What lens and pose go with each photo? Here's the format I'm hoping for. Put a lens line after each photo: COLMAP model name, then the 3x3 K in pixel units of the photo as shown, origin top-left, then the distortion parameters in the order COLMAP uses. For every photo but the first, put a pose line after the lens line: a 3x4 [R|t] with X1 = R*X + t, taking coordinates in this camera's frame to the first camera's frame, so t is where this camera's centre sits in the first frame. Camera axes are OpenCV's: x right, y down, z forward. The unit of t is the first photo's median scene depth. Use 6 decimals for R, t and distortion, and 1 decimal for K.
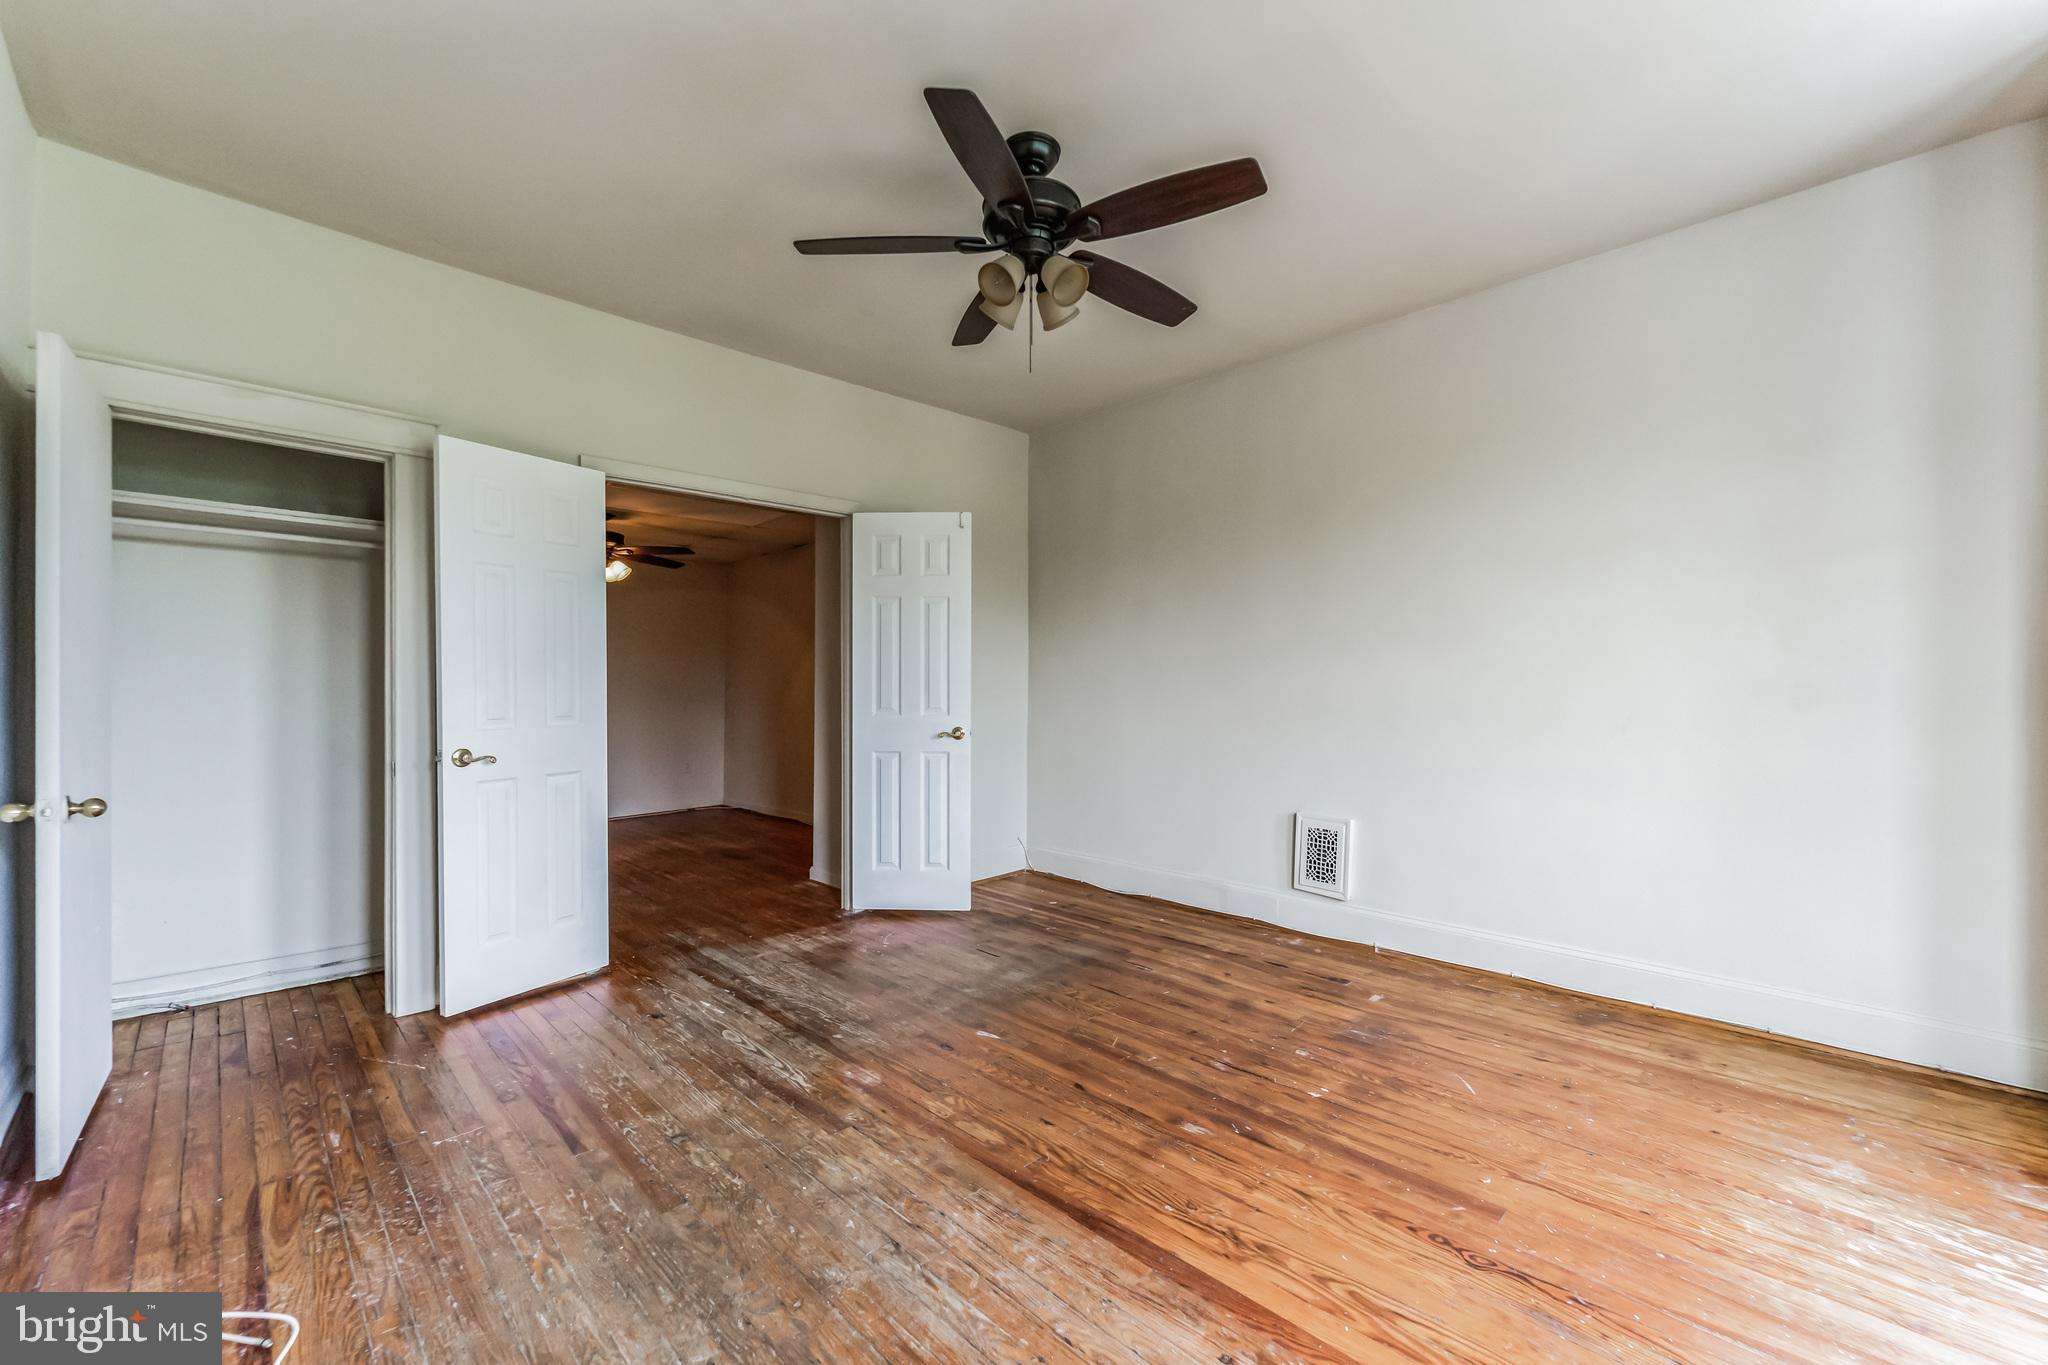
lens RADIAL K [[826.0, 0, 1031.5], [0, 826.0, 681.6], [0, 0, 1]] dist [0.000731, -0.001342]
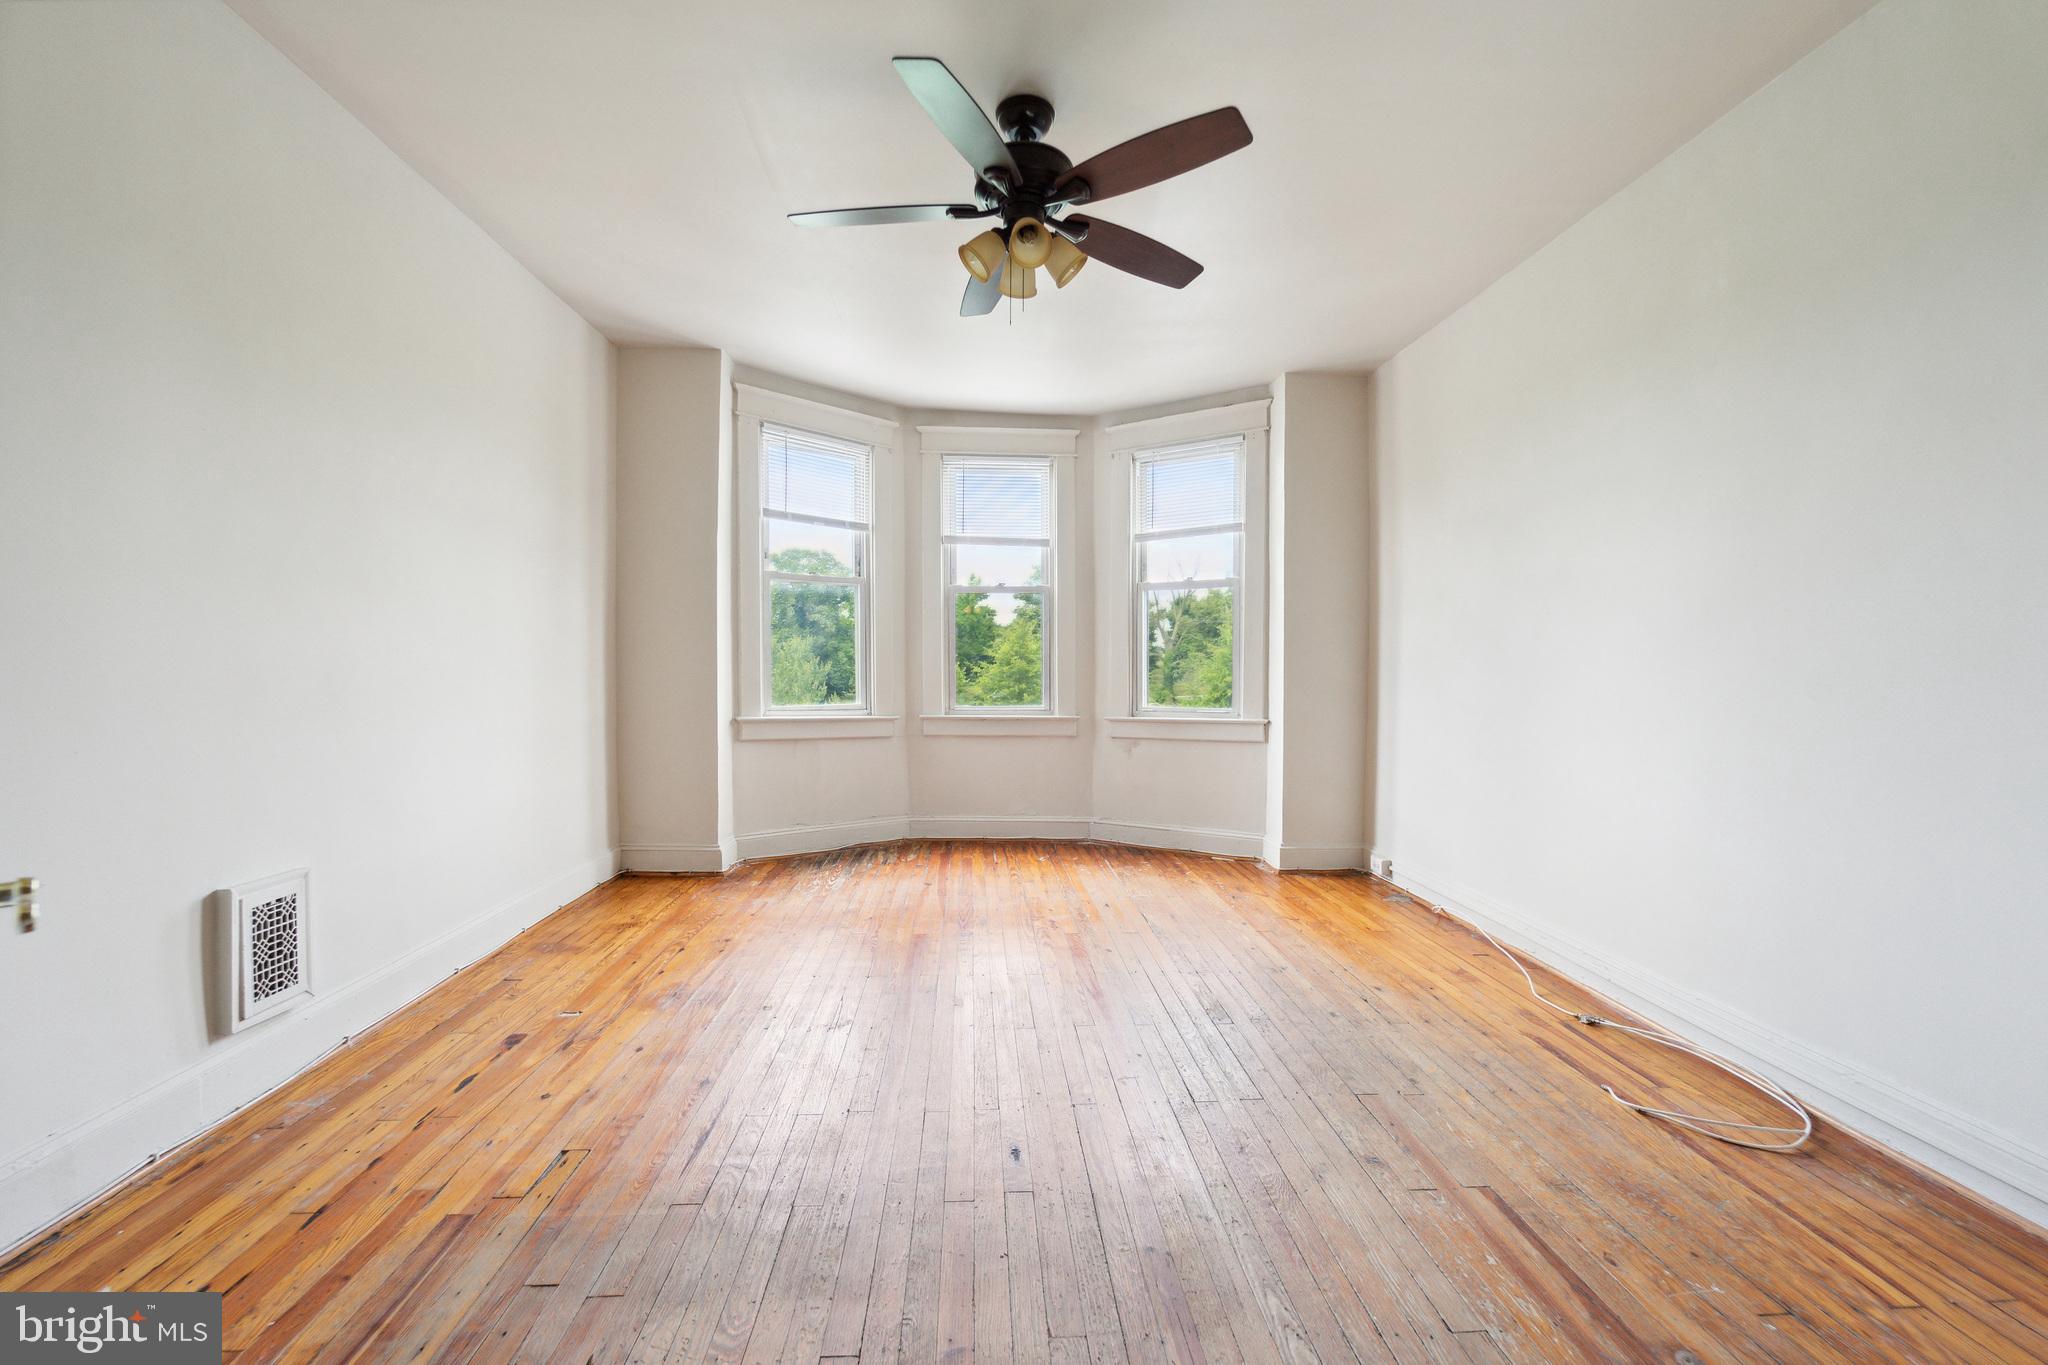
lens RADIAL K [[826.0, 0, 1020.0], [0, 826.0, 670.4], [0, 0, 1]] dist [0.000731, -0.001342]
pose [[-0.749875, -0.010472, 0.661496, -0.454811], [-0.008995, 0.999944, 0.005632, 0.012268], [-0.661518, -0.001727, -0.749927, 1.202922]]
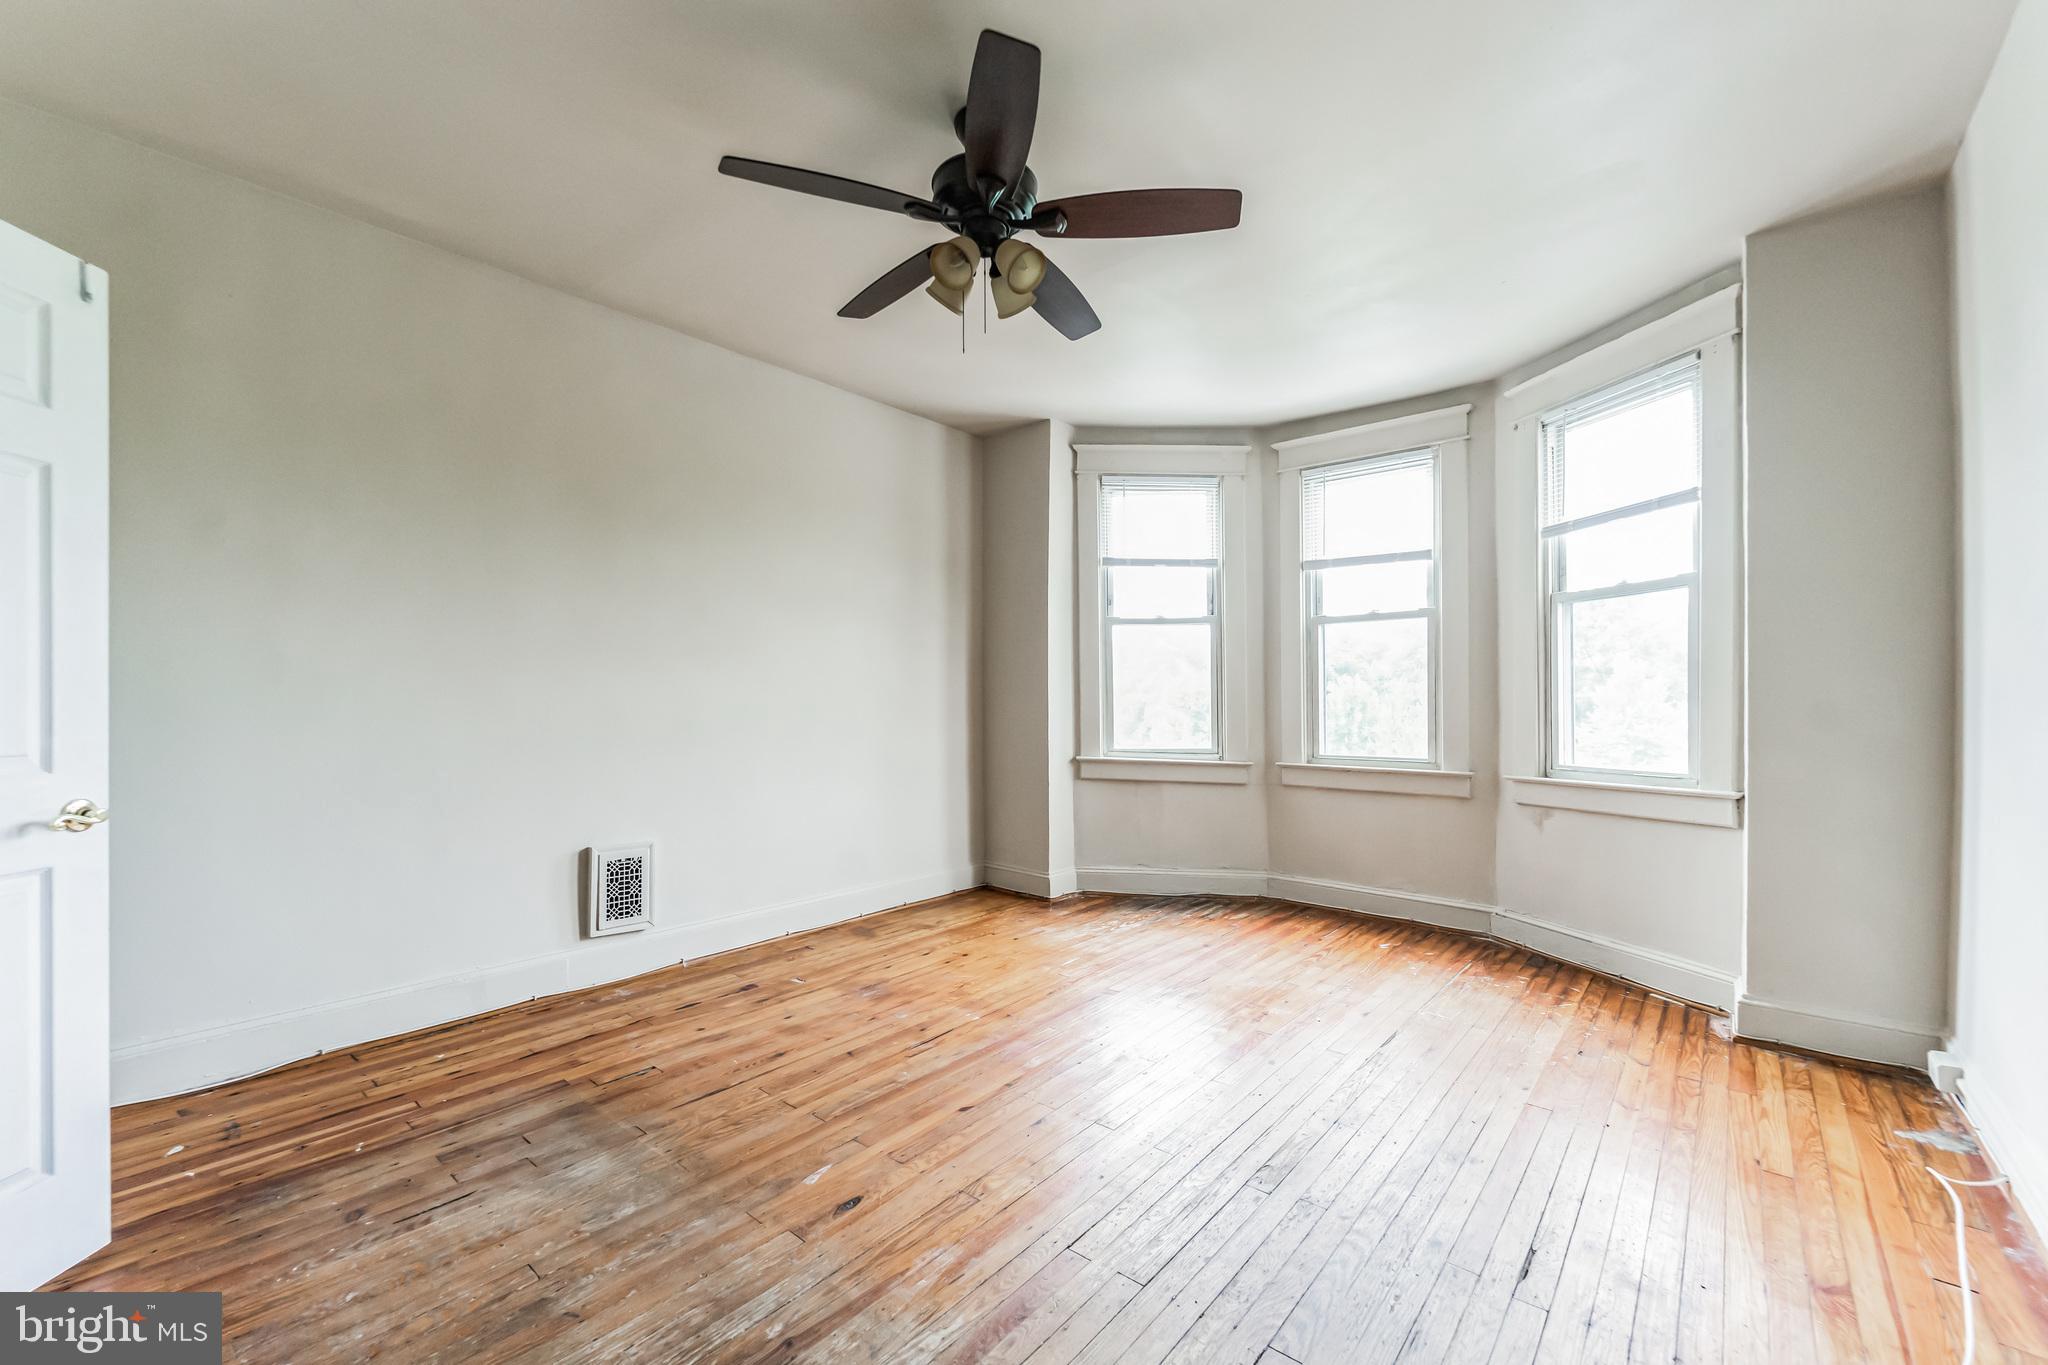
lens RADIAL K [[826.0, 0, 1033.4], [0, 826.0, 703.9], [0, 0, 1]] dist [0.000731, -0.001342]
pose [[-0.095877, -0.001756, 0.995392, -0.646138], [-0.004039, 0.999991, 0.001375, 0.007158], [-0.995385, -0.003888, -0.095883, 0.713041]]
